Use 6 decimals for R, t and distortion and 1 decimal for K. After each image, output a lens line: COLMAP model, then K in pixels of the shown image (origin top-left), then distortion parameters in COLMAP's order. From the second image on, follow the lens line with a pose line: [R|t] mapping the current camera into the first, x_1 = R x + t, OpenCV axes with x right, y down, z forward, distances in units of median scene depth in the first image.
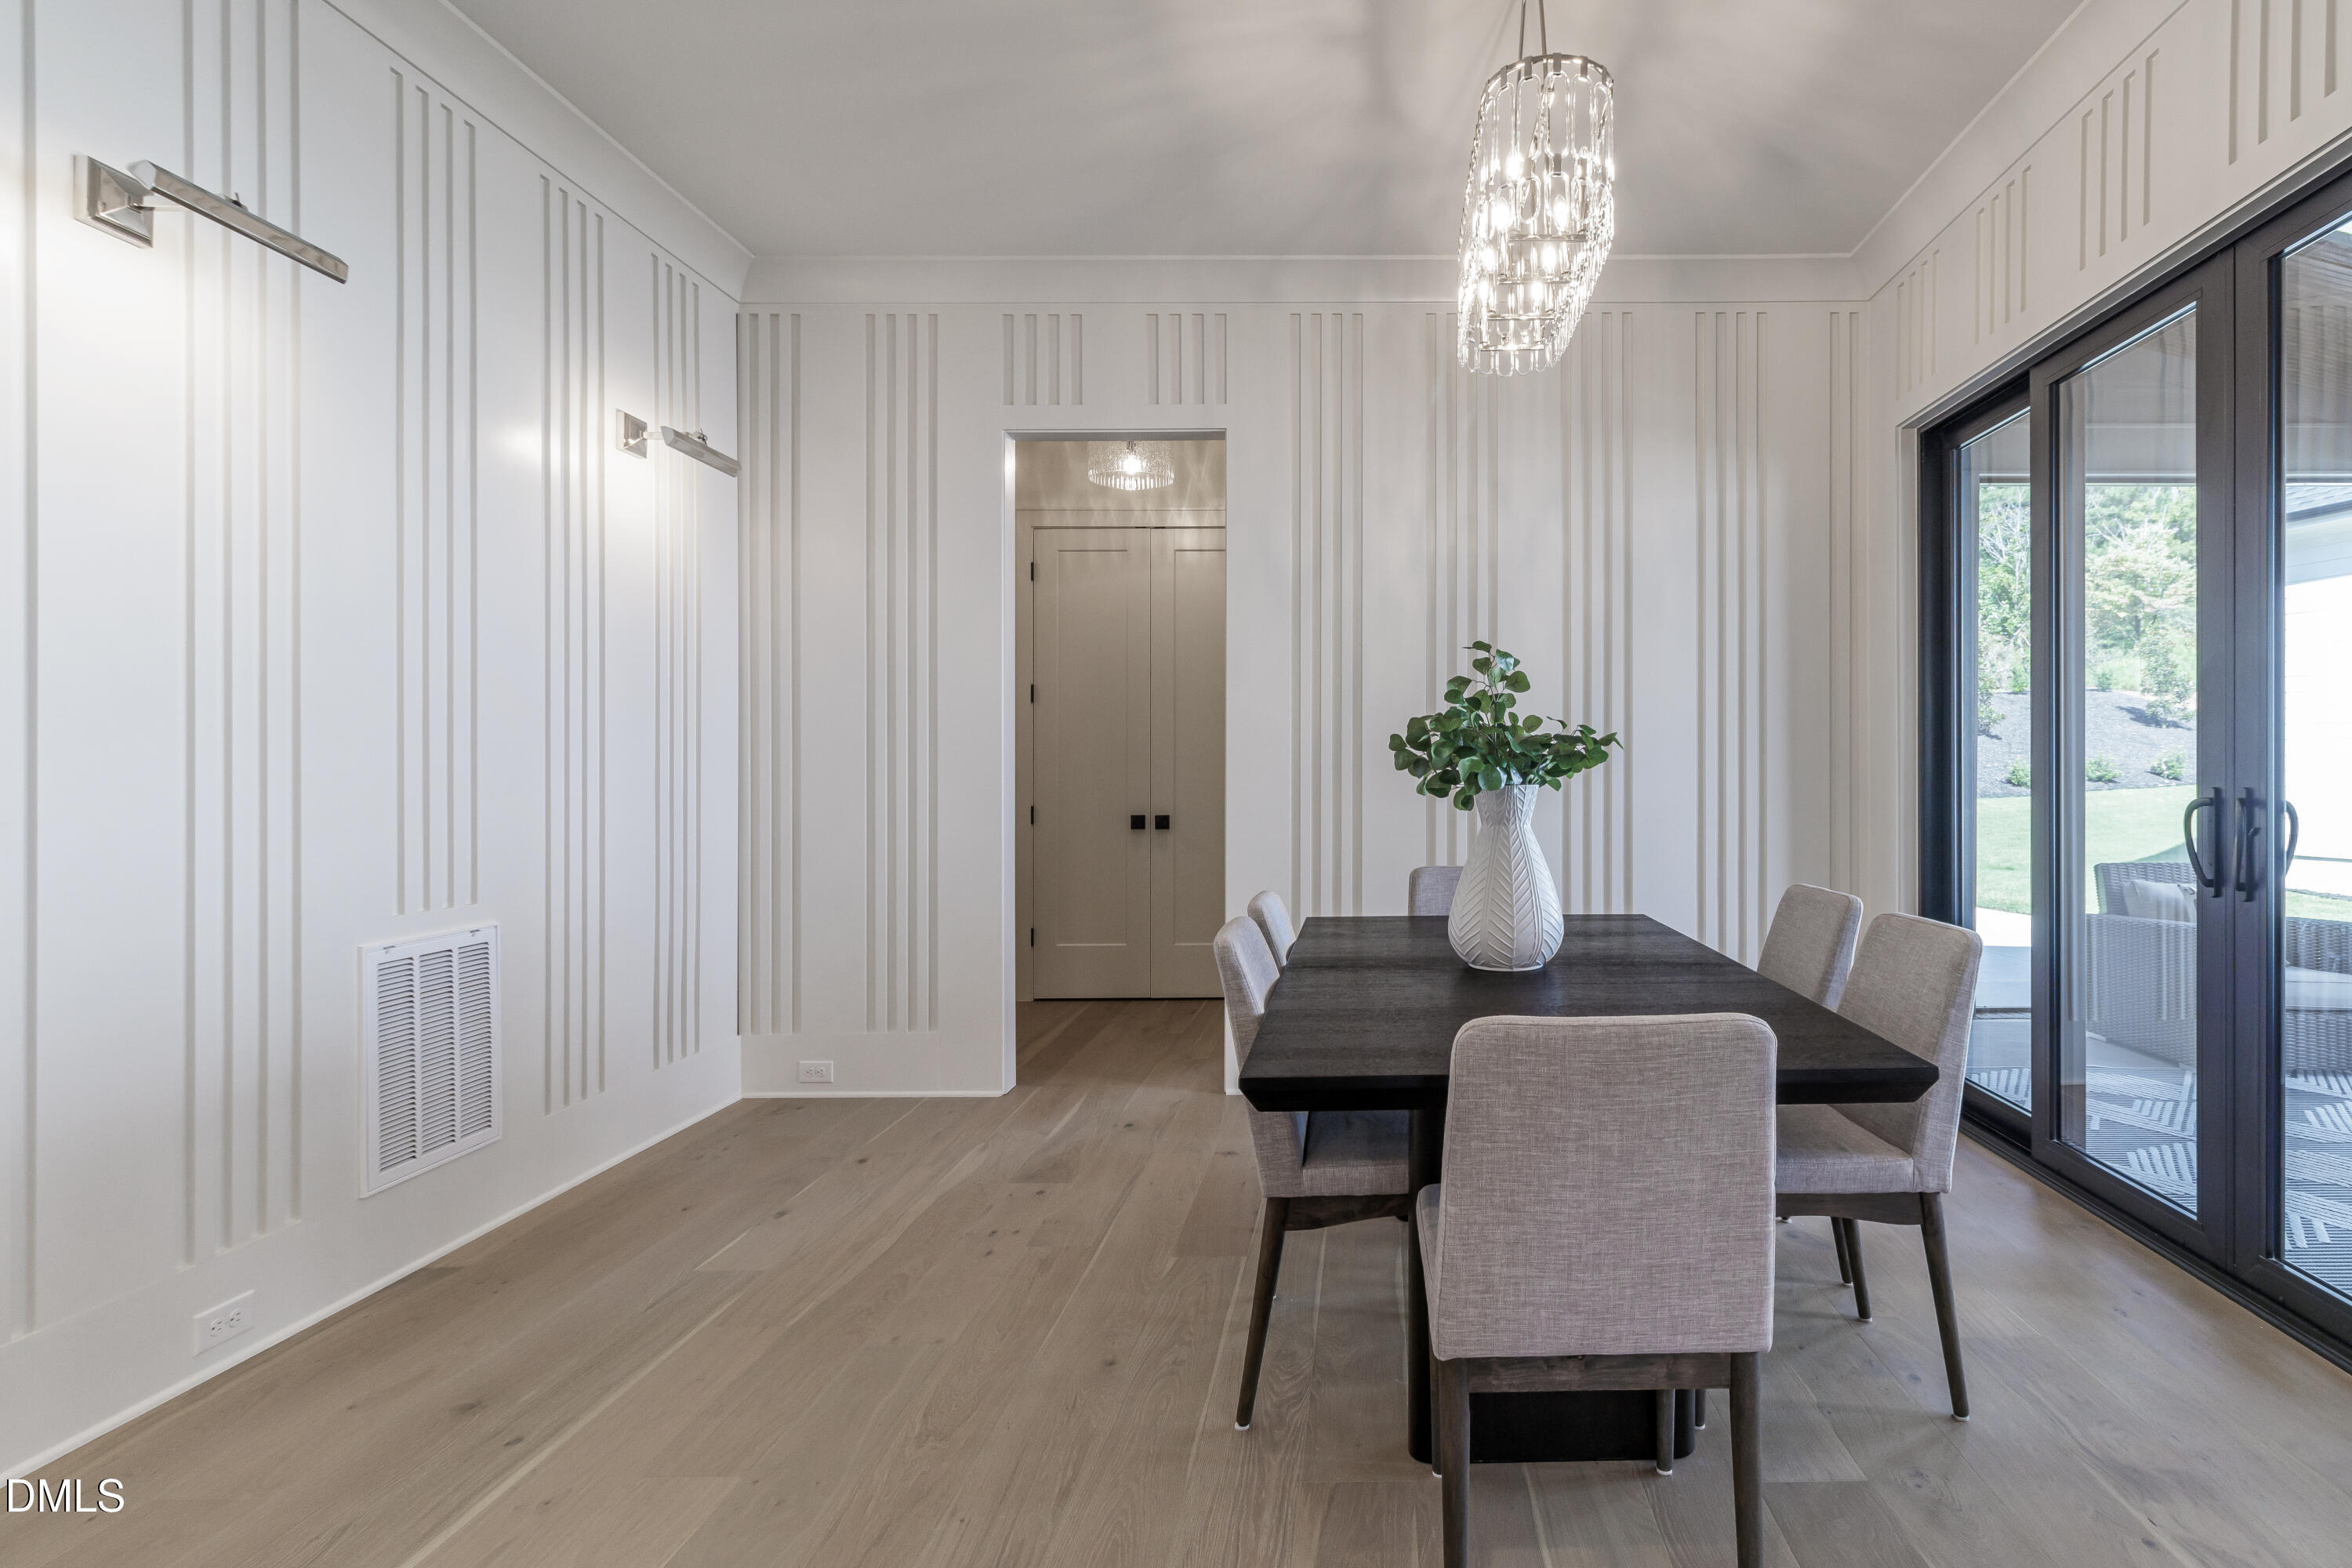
lens RADIAL K [[1167.0, 0, 1176.0], [0, 1167.0, 784.0], [0, 0, 1]] dist [-0.006282, -0.001047]
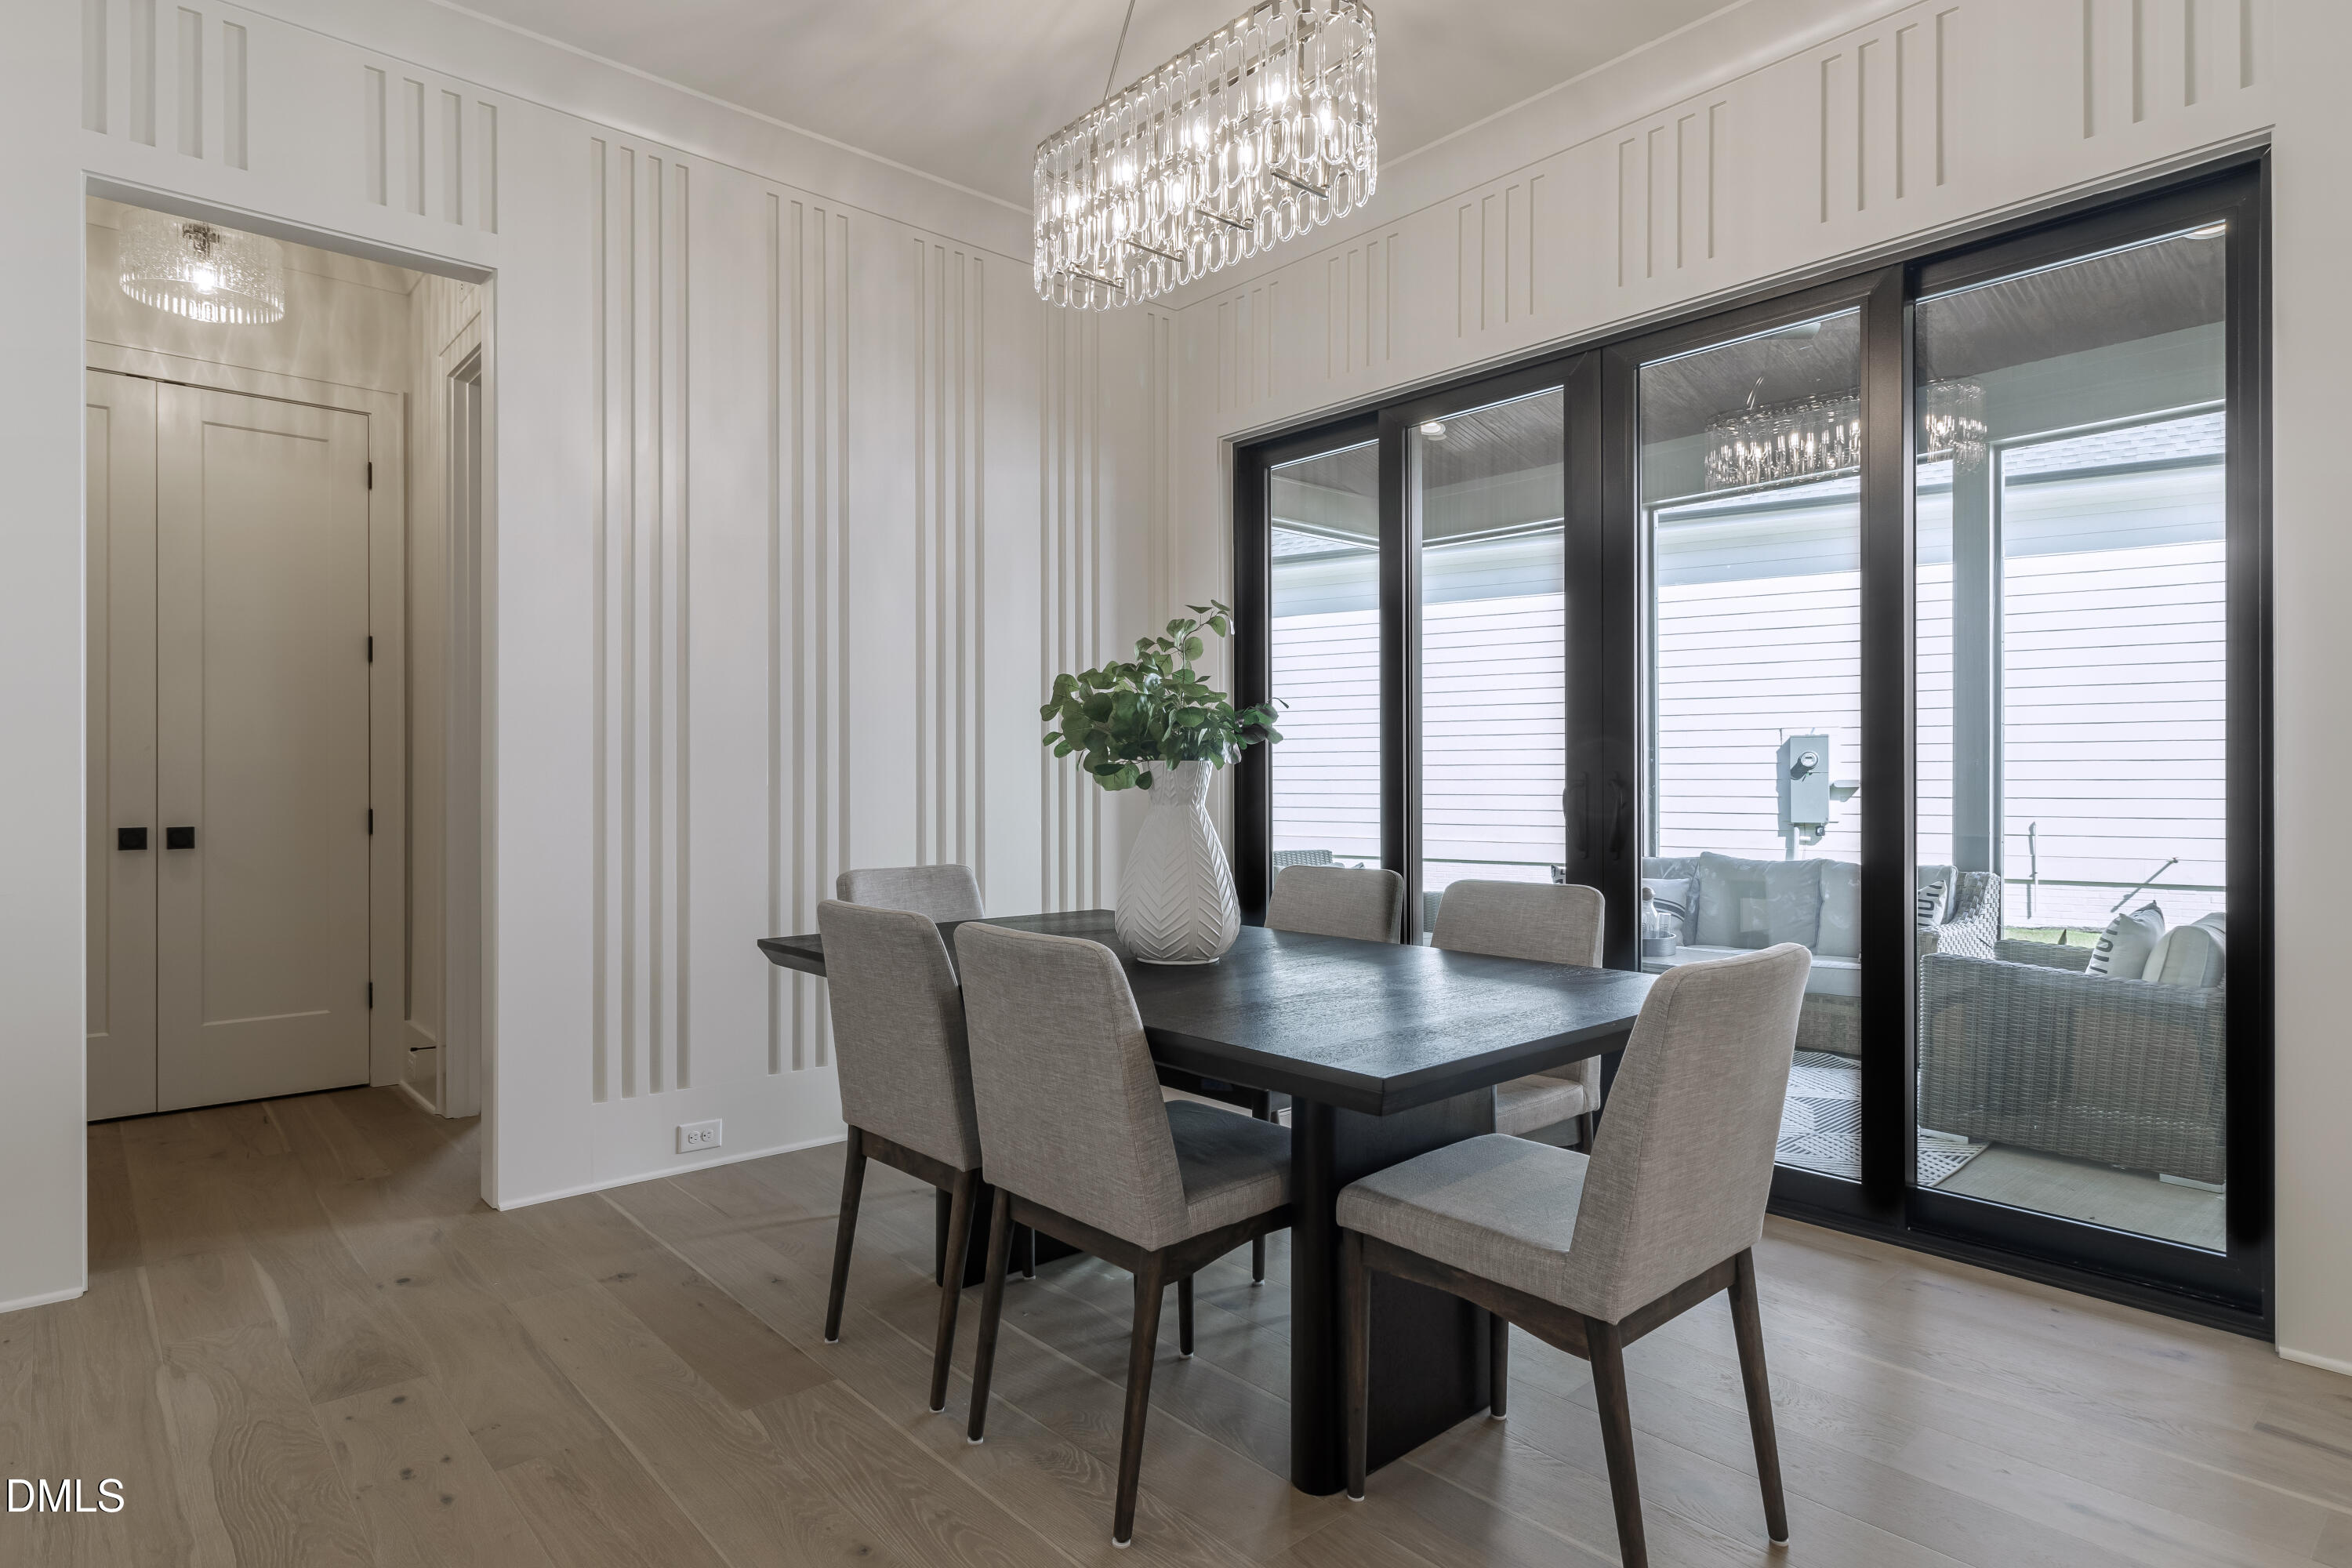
lens RADIAL K [[1375.3, 0, 1176.0], [0, 1375.3, 784.0], [0, 0, 1]] dist [0.000747, 0.001653]
pose [[0.723847, 0.004459, 0.689946, -0.263960], [-0.000510, 0.999982, -0.005928, 0.013507], [-0.689960, 0.003939, 0.723837, 0.127092]]
